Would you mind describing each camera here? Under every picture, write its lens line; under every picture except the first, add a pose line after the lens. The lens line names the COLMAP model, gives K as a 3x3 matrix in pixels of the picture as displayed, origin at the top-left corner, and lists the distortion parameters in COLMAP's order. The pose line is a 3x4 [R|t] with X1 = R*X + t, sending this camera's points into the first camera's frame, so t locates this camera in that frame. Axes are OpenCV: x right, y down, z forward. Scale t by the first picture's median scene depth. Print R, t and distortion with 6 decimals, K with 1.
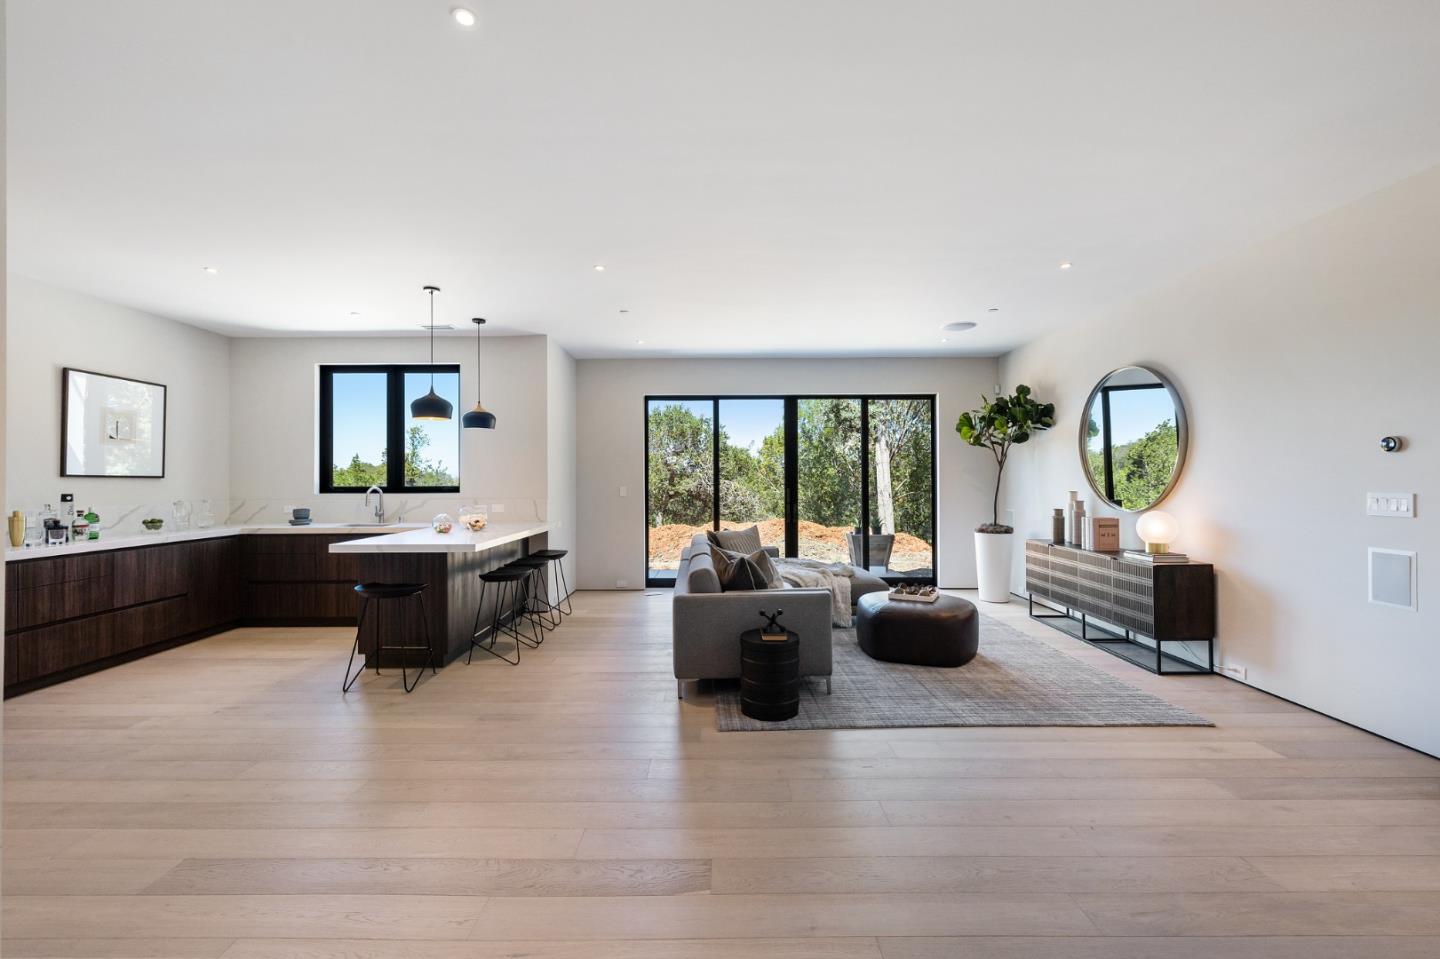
lens RADIAL K [[610.5, 0, 725.2], [0, 610.5, 469.2], [0, 0, 1]] dist [0.000834, 0.000138]
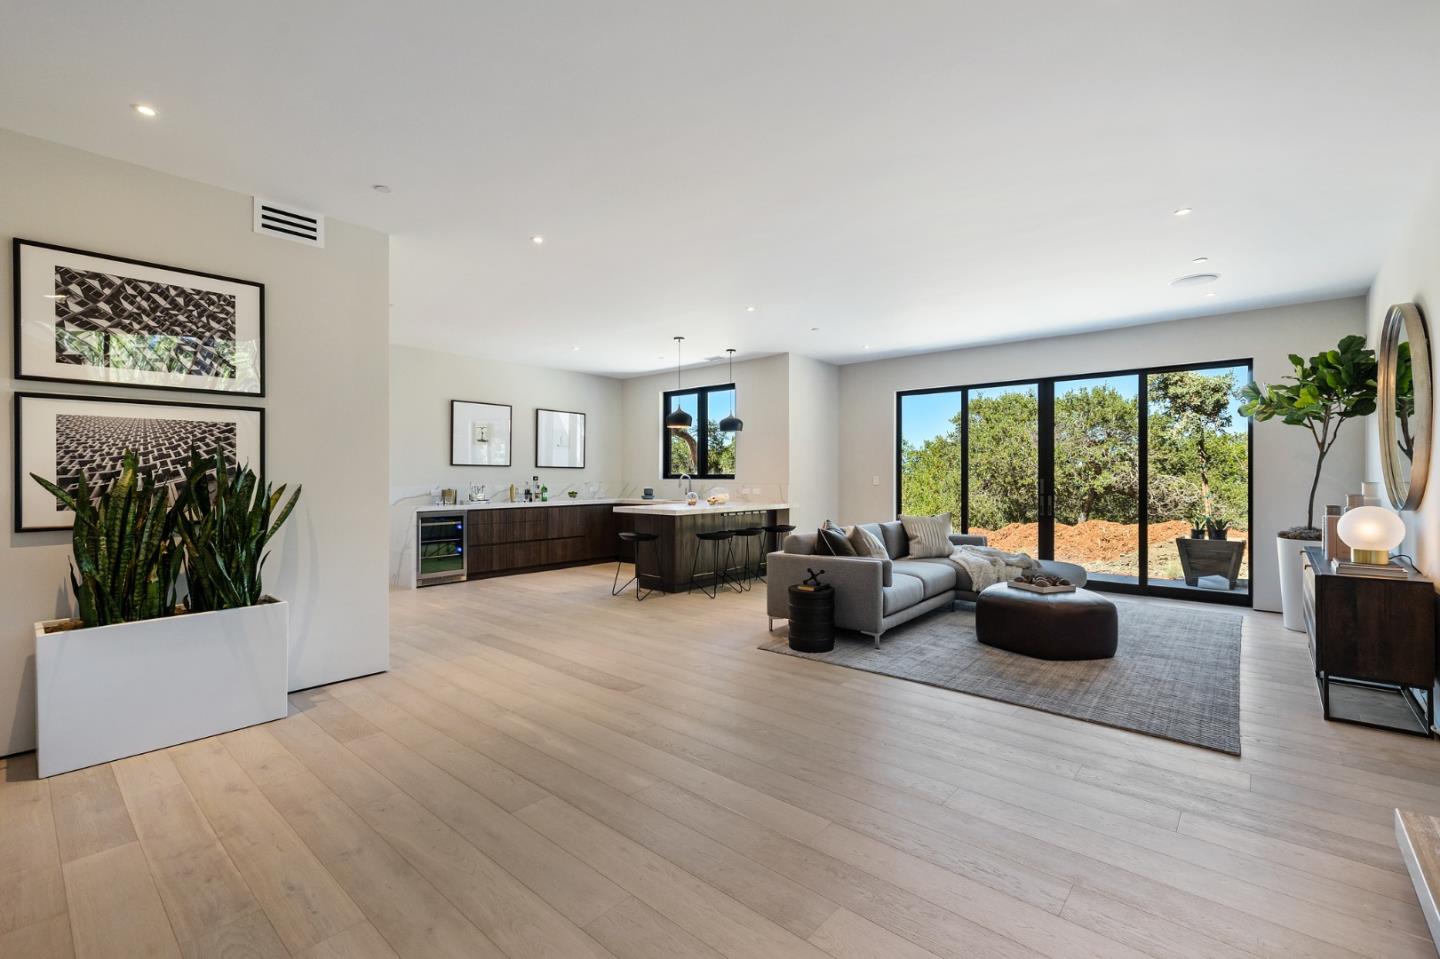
lens RADIAL K [[635.0, 0, 715.8], [0, 635.0, 472.7], [0, 0, 1]] dist [0.001047, 0.000243]
pose [[0.748587, 0.000948, -0.663036, 0.606873], [0.008064, 0.999912, 0.010534, 0.012905], [0.662987, -0.013232, 0.748514, -0.087727]]
